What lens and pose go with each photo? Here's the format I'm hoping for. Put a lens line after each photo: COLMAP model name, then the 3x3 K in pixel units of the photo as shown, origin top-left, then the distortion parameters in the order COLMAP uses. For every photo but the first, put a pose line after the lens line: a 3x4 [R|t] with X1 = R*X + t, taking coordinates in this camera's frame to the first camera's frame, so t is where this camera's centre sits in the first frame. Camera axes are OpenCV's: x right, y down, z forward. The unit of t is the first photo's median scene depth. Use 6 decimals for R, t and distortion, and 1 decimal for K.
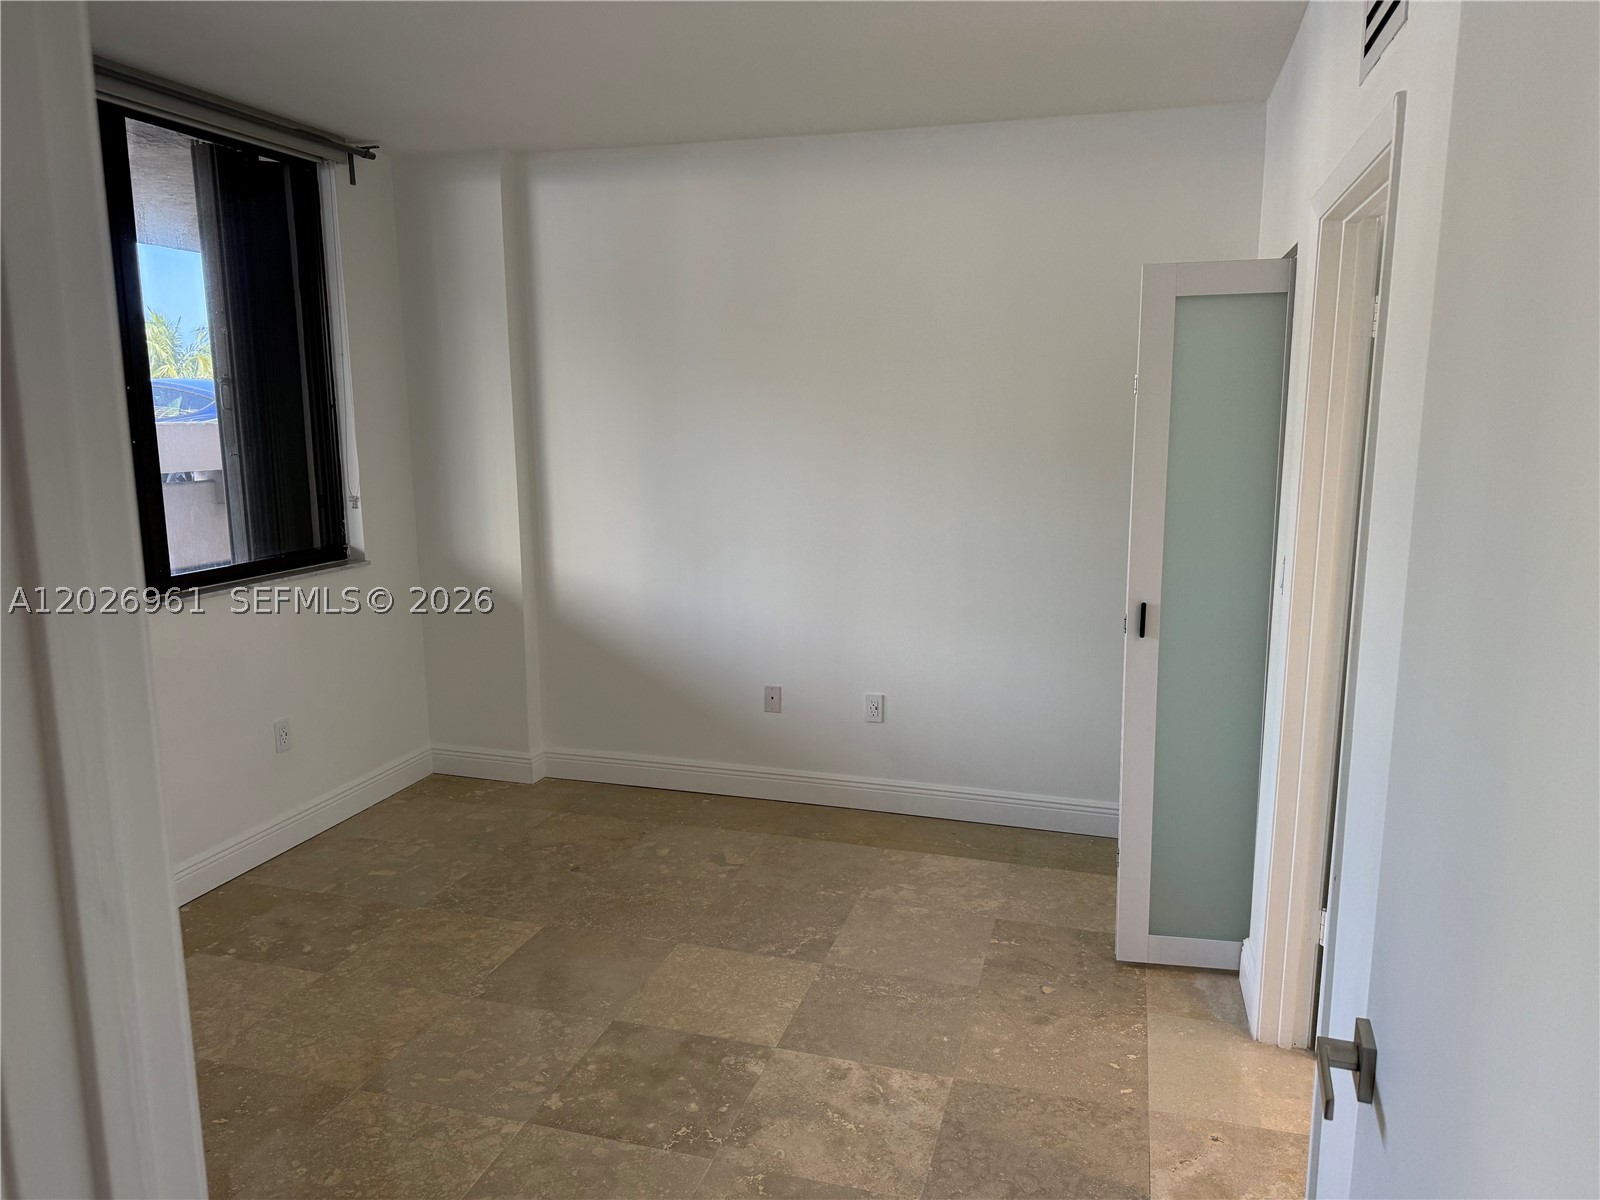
lens RADIAL K [[1122.7, 0, 800.3], [0, 1122.7, 603.8], [0, 0, 1]] dist [0.042945, -0.052903]
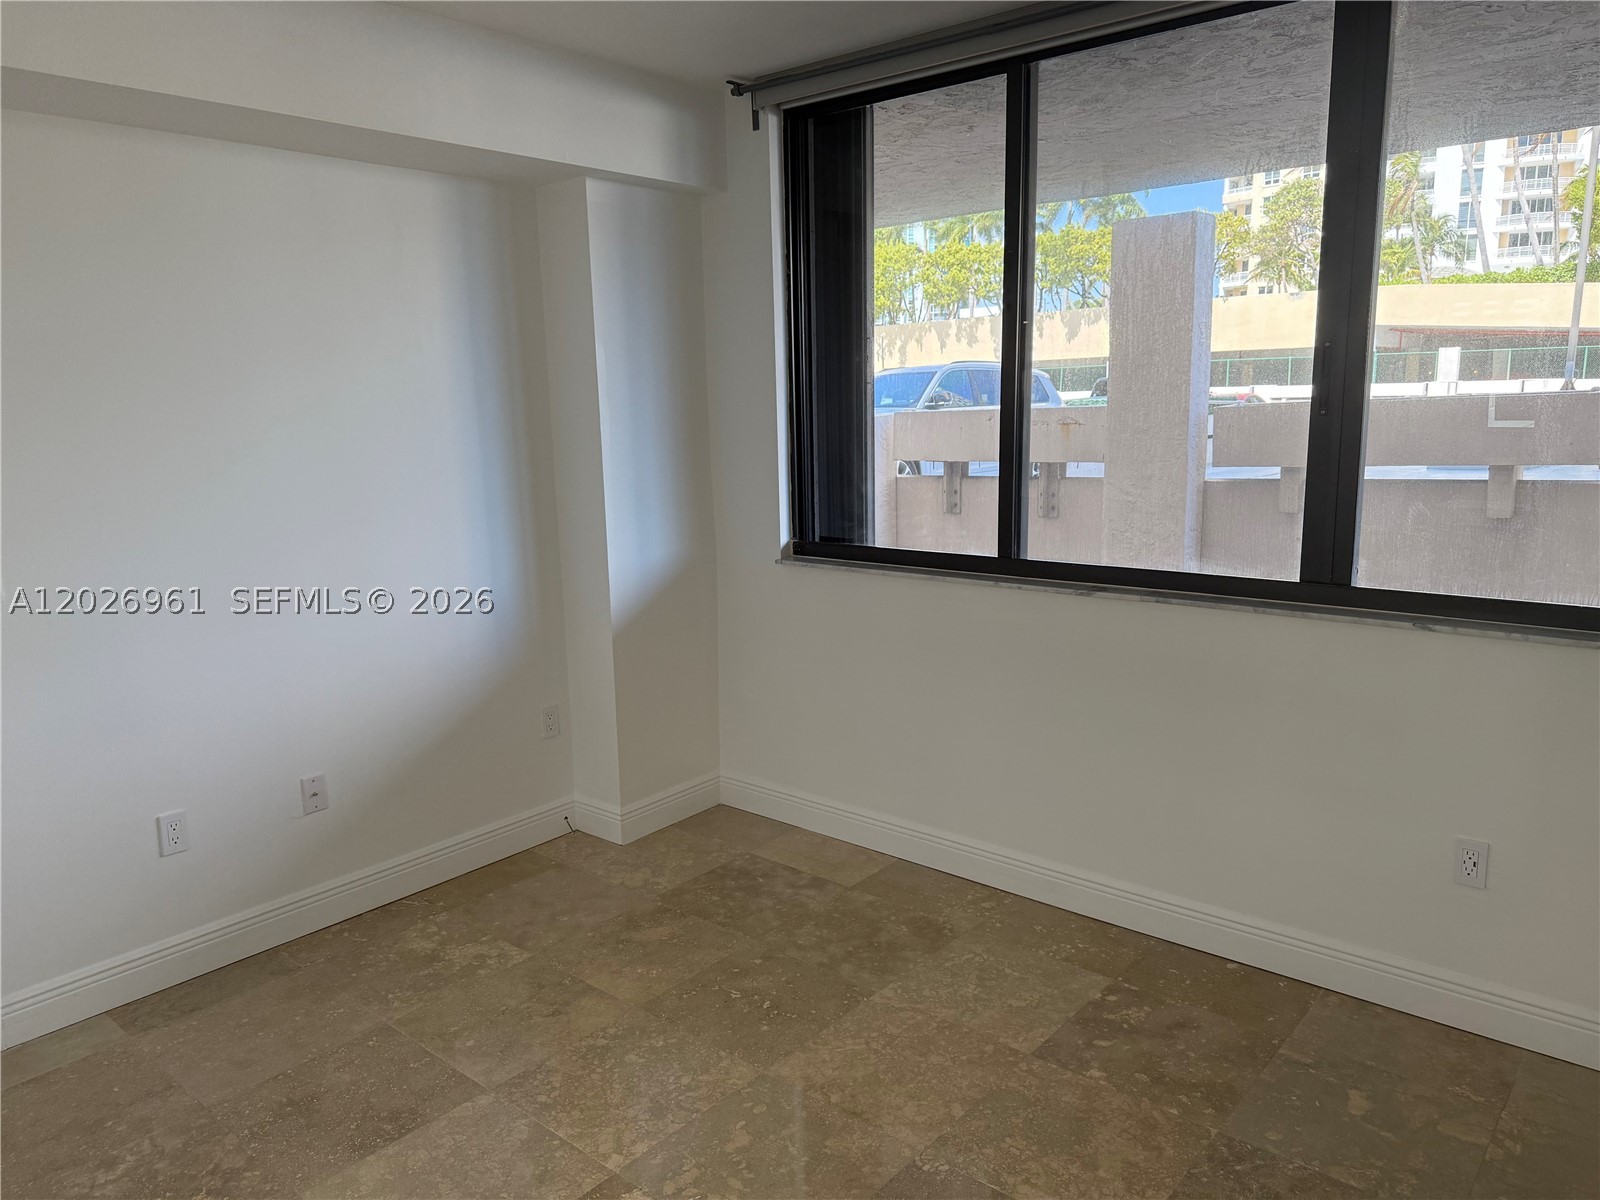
lens RADIAL K [[1122.7, 0, 803.3], [0, 1122.7, 597.4], [0, 0, 1]] dist [0.042945, -0.052903]
pose [[-0.404384, 0.181684, -0.896362, 0.325107], [-0.132063, 0.958200, 0.253797, -0.182892], [0.905005, 0.221008, -0.363486, 1.011981]]
